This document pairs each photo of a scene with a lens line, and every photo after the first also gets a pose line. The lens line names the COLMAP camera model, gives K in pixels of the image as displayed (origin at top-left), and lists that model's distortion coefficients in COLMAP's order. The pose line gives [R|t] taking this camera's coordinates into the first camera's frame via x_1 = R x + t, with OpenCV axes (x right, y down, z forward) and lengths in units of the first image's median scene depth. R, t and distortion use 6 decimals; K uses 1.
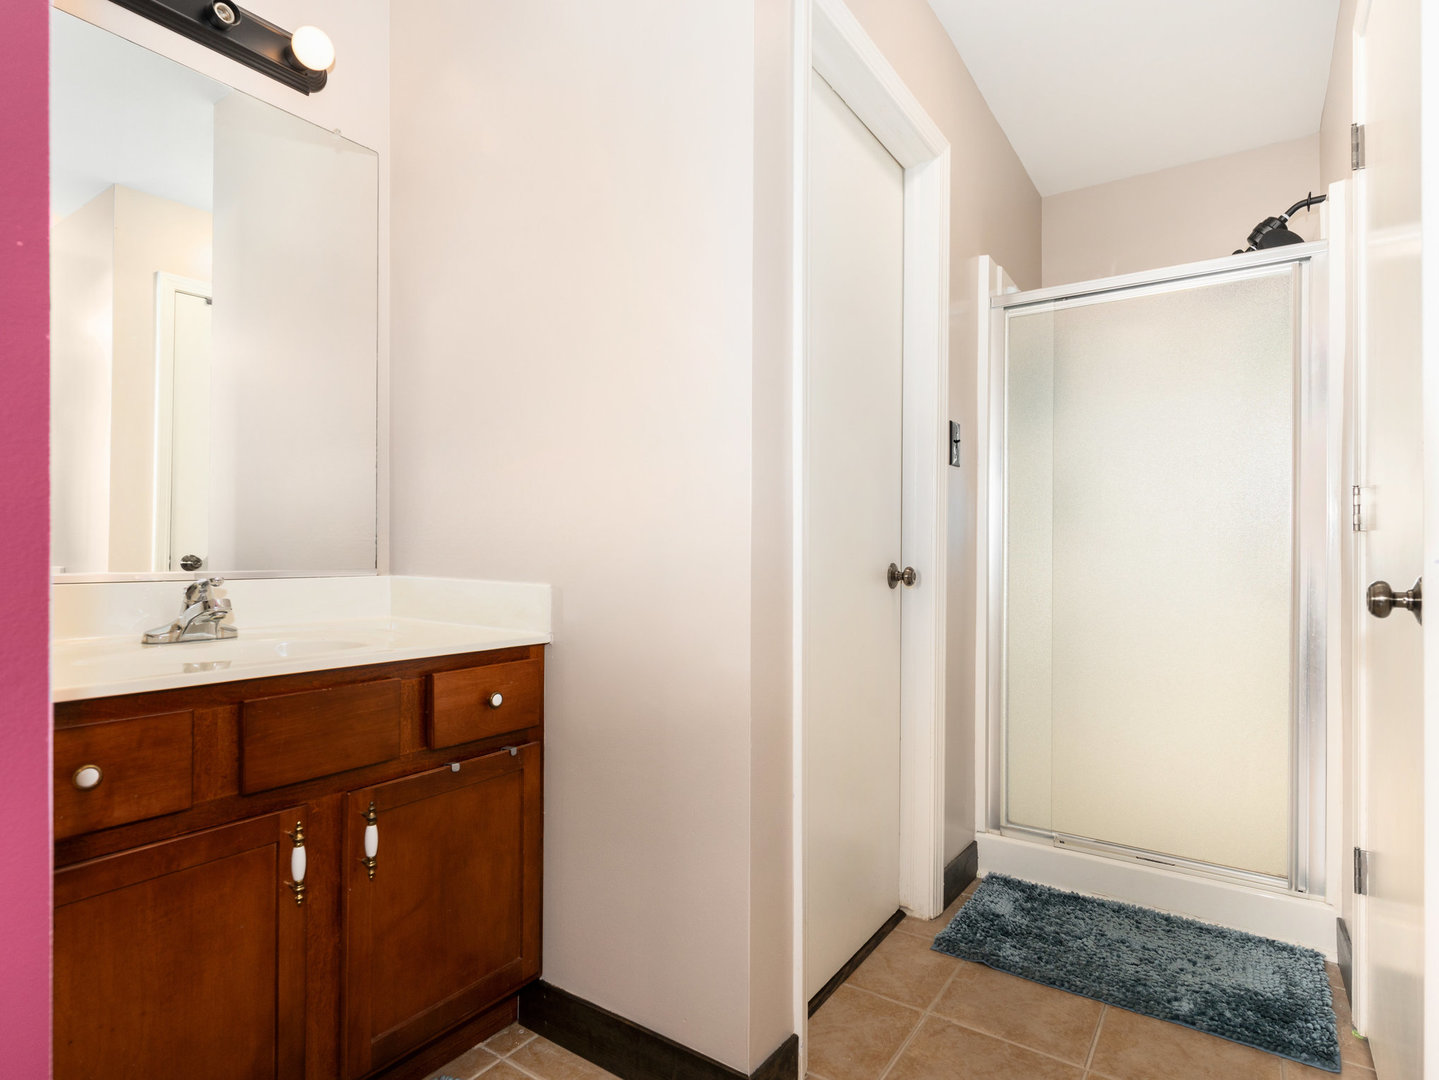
lens RADIAL K [[778.6, 0, 719.5], [0, 778.6, 549.2], [0, 0, 1]] dist [0.009456, -0.001155]
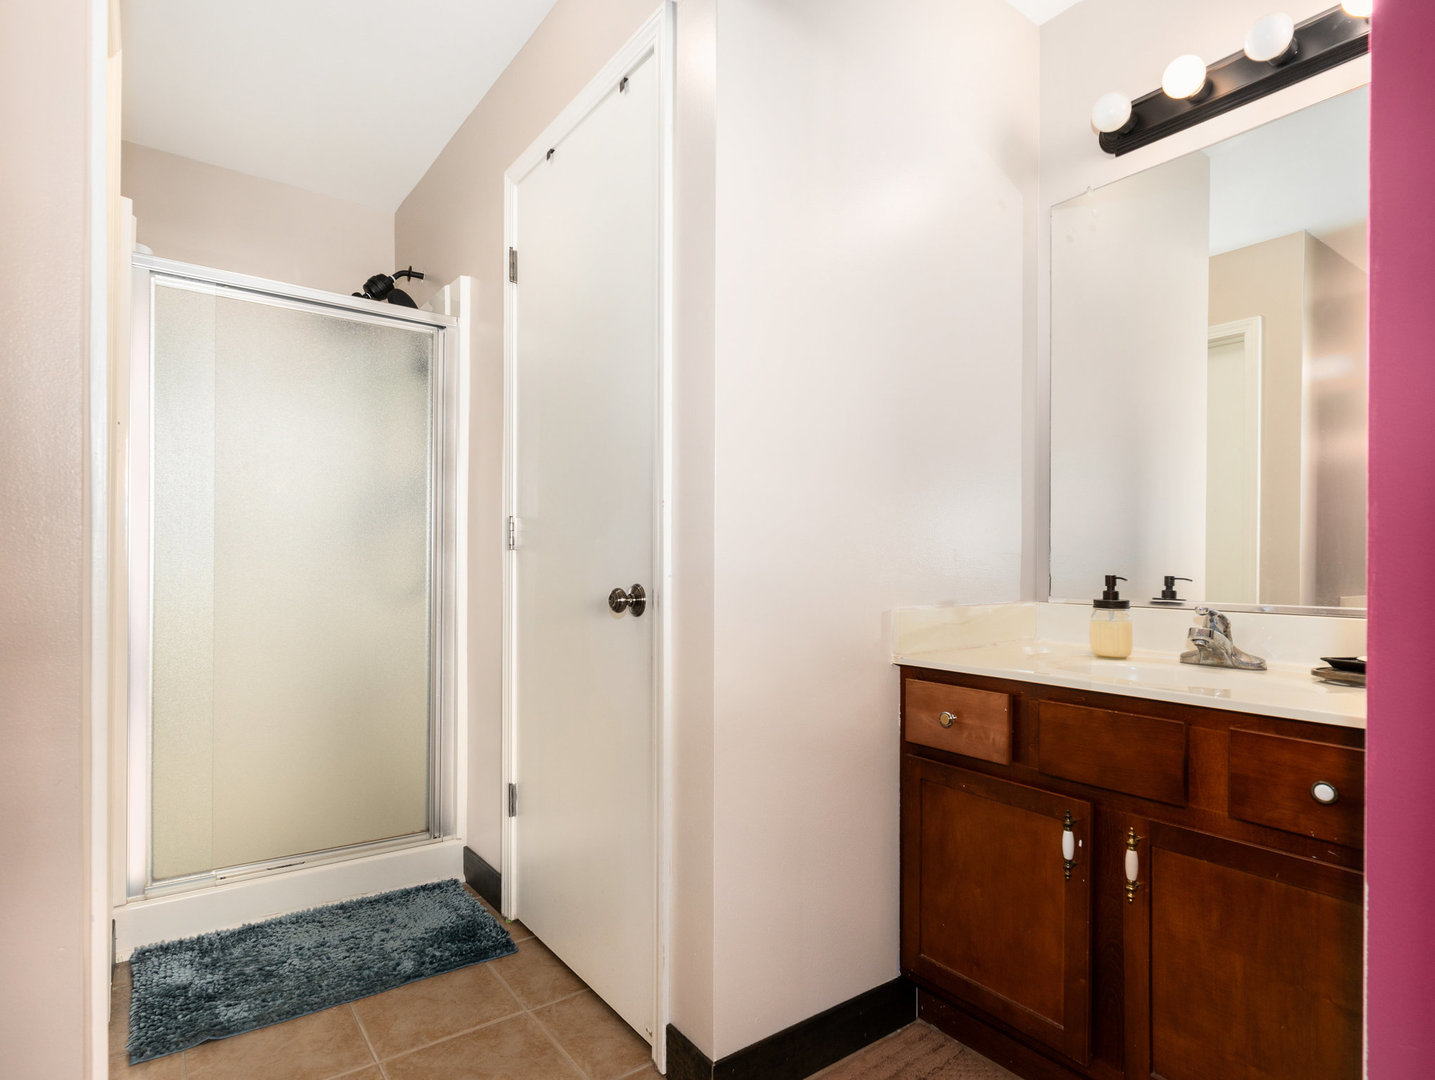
lens RADIAL K [[776.4, 0, 710.9], [0, 776.4, 561.9], [0, 0, 1]] dist [0.009456, -0.001155]
pose [[0.342469, 0.001987, 0.939527, -0.287267], [-0.013335, 0.999907, 0.002747, -0.009543], [-0.939434, -0.013469, 0.342464, 0.189123]]
